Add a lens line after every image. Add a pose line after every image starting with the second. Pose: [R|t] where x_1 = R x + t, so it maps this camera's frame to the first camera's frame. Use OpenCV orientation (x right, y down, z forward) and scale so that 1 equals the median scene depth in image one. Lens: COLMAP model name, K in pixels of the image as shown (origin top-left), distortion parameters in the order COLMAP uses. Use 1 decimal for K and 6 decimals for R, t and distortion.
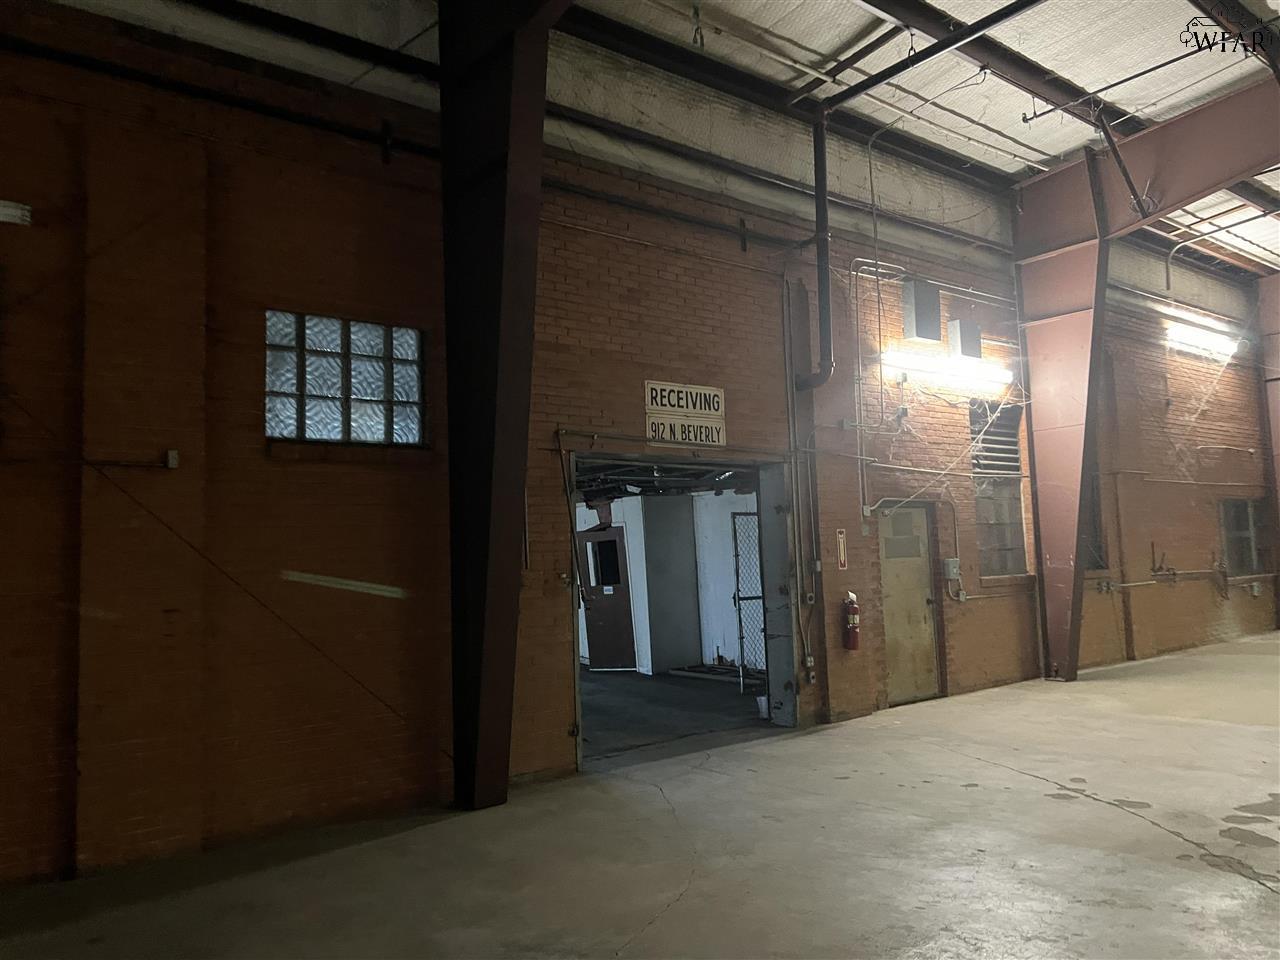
lens RADIAL K [[936.2, 0, 641.0], [0, 936.2, 475.9], [0, 0, 1]] dist [0.013392, -0.034349]
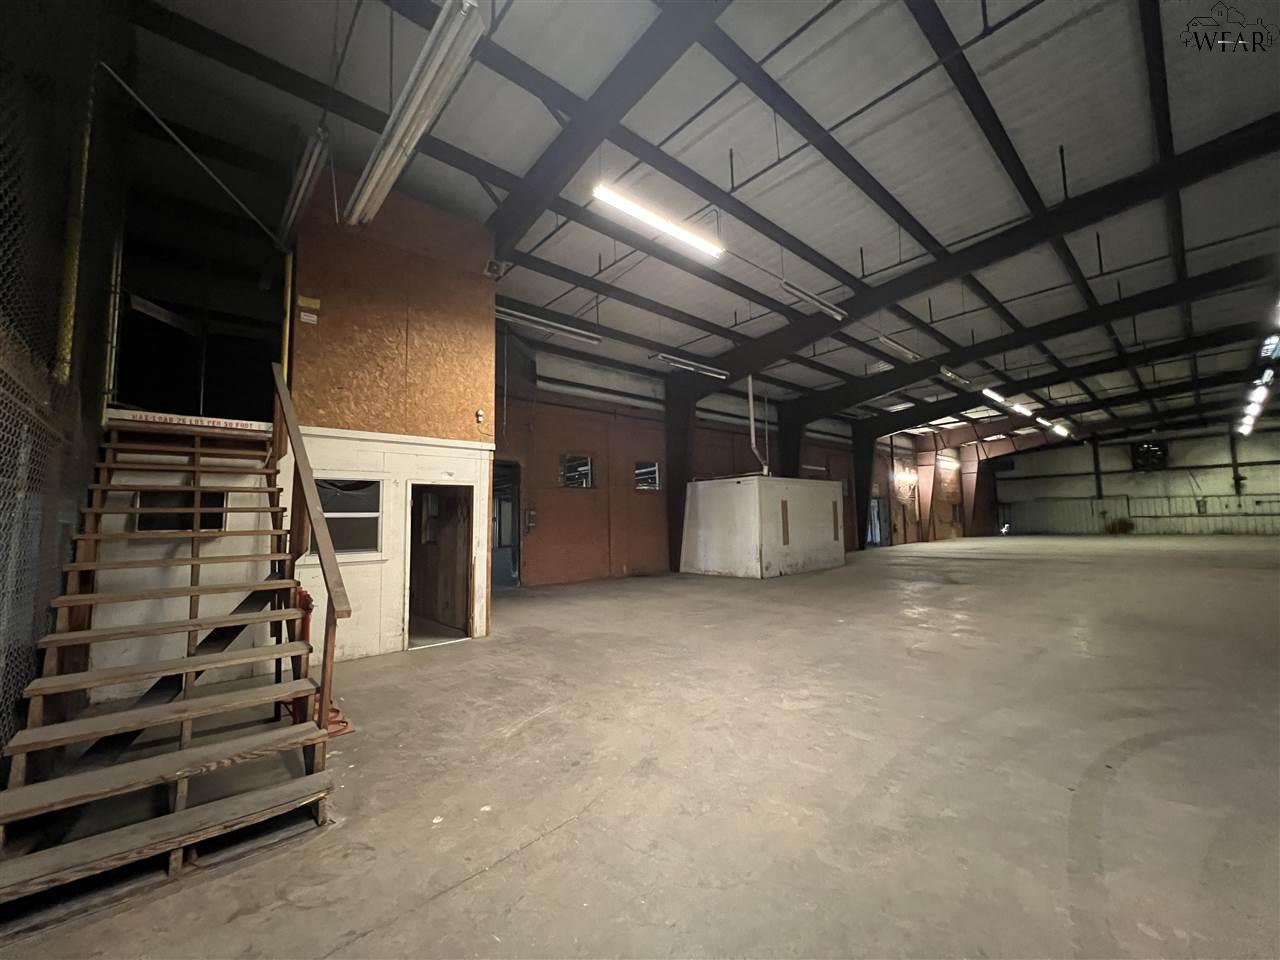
lens RADIAL K [[512.1, 0, 638.9], [0, 512.1, 482.3], [0, 0, 1]] dist [-0.005919, 0.002538]
pose [[0.996546, 0.017682, 0.081135, -1.175872], [-0.017497, 0.999842, -0.002982, -0.051889], [-0.081175, 0.001553, 0.996699, -1.411343]]
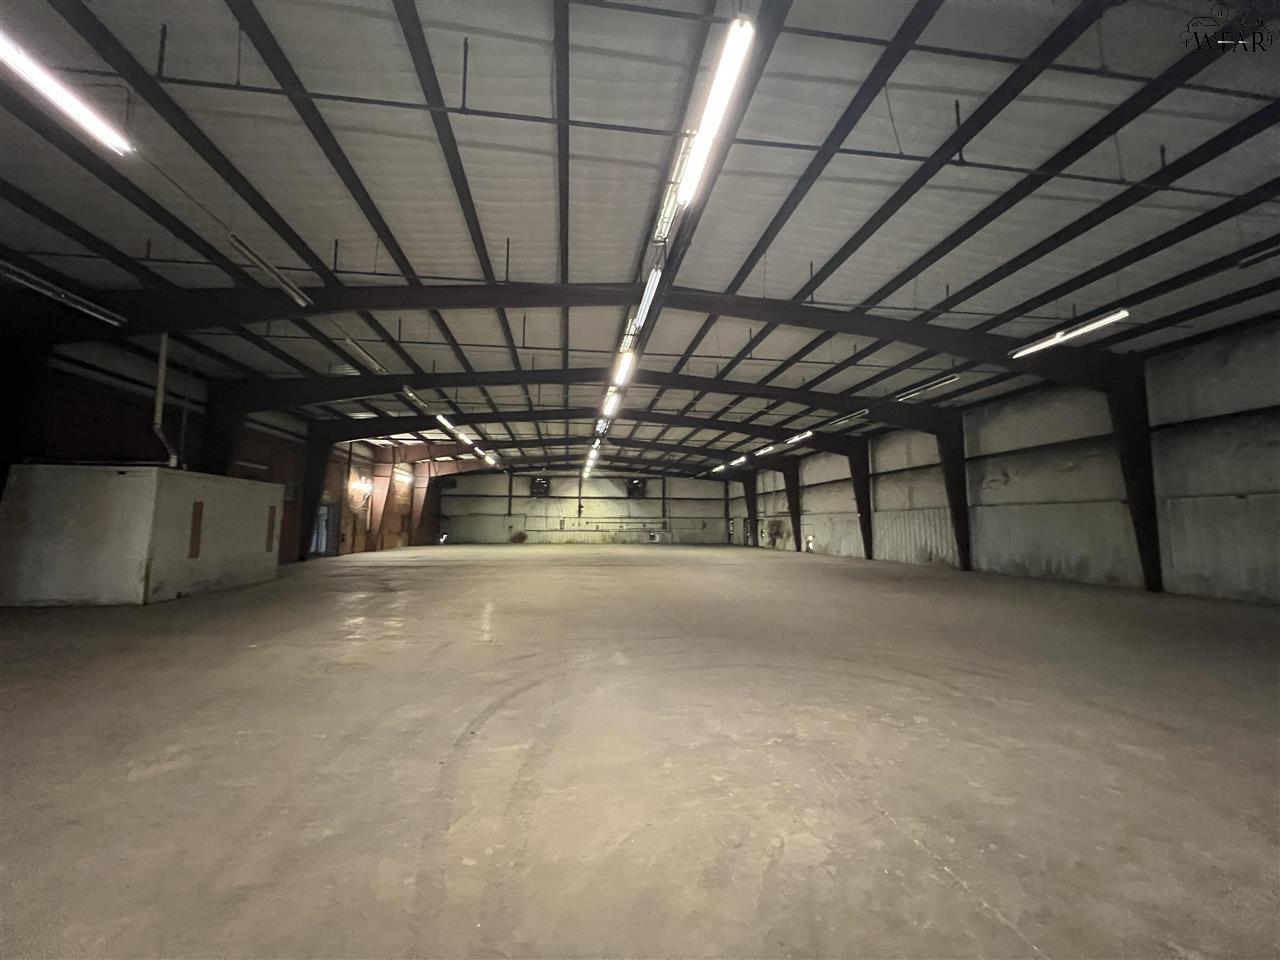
lens RADIAL K [[512.1, 0, 635.7], [0, 512.1, 482.2], [0, 0, 1]] dist [-0.005919, 0.002538]
pose [[0.490365, 0.111007, 0.864419, -1.165954], [-0.088767, 0.993058, -0.077171, -0.053118], [-0.866985, -0.038890, 0.496814, -1.414295]]
